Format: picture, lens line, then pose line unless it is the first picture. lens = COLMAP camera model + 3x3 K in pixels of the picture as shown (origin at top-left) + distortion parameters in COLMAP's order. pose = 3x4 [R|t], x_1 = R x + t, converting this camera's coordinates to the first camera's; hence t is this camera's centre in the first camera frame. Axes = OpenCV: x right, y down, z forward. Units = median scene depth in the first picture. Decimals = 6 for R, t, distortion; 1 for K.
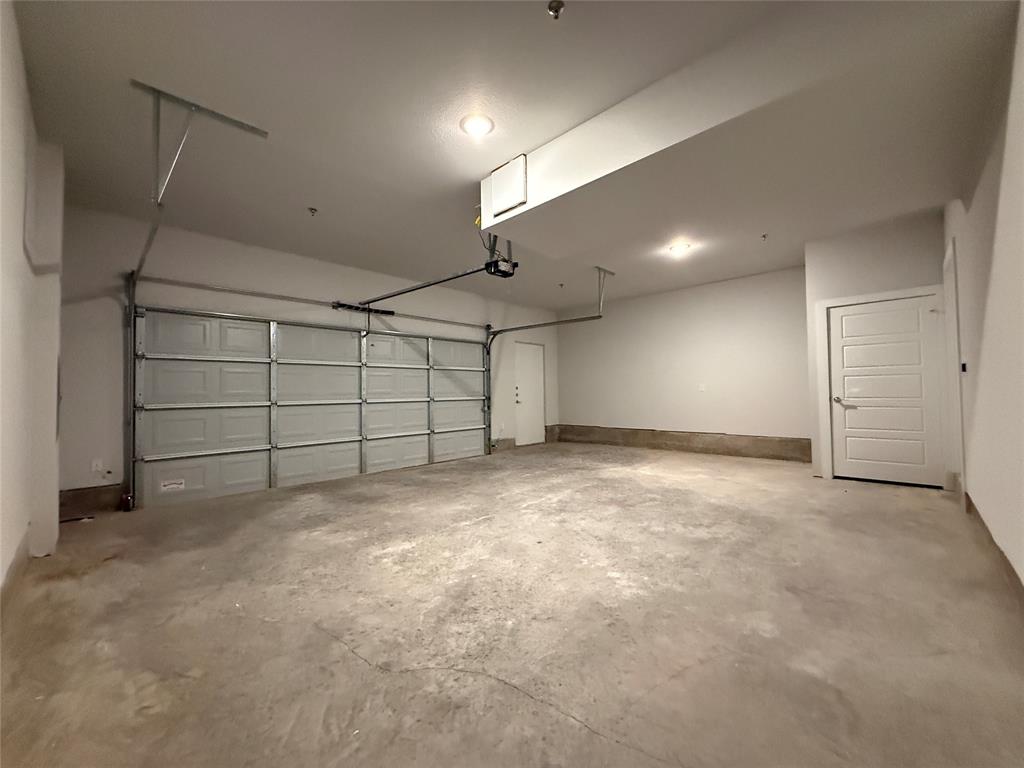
lens RADIAL K [[408.3, 0, 511.8], [0, 408.3, 384.1], [0, 0, 1]] dist [0.000124, 0.000233]
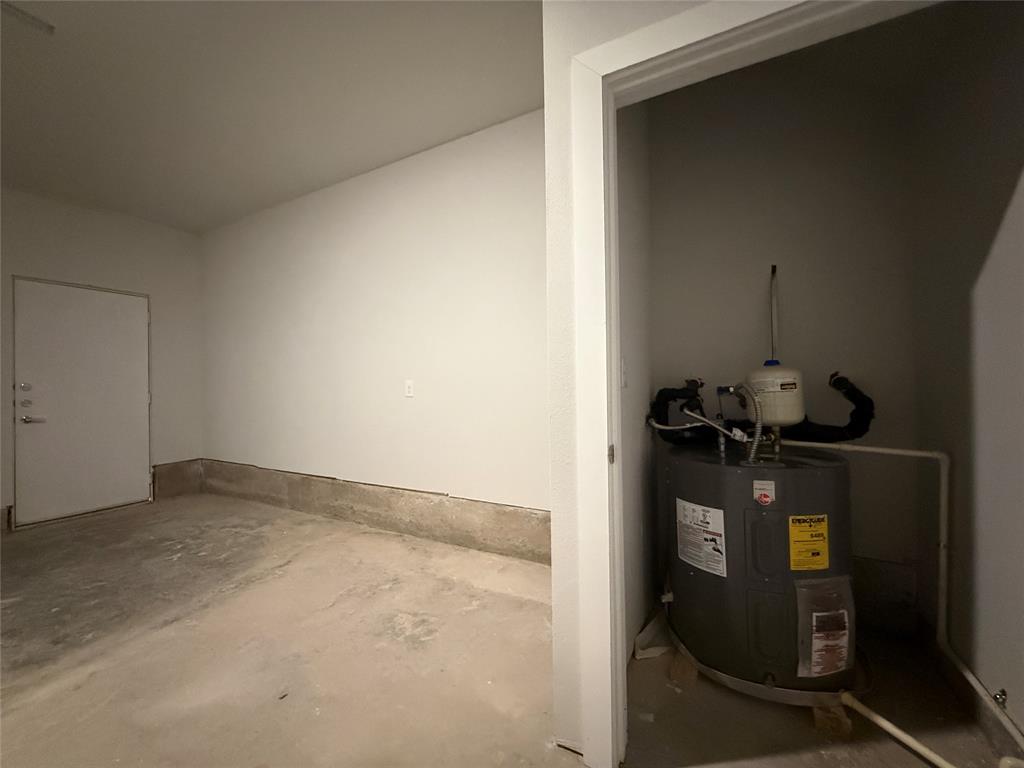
lens RADIAL K [[408.3, 0, 511.4], [0, 408.3, 383.5], [0, 0, 1]] dist [0.000124, 0.000233]
pose [[0.961201, 0.002033, 0.275841, 0.399313], [-0.006142, 0.999883, 0.014033, -0.002900], [-0.275780, -0.015182, 0.961101, 0.481864]]
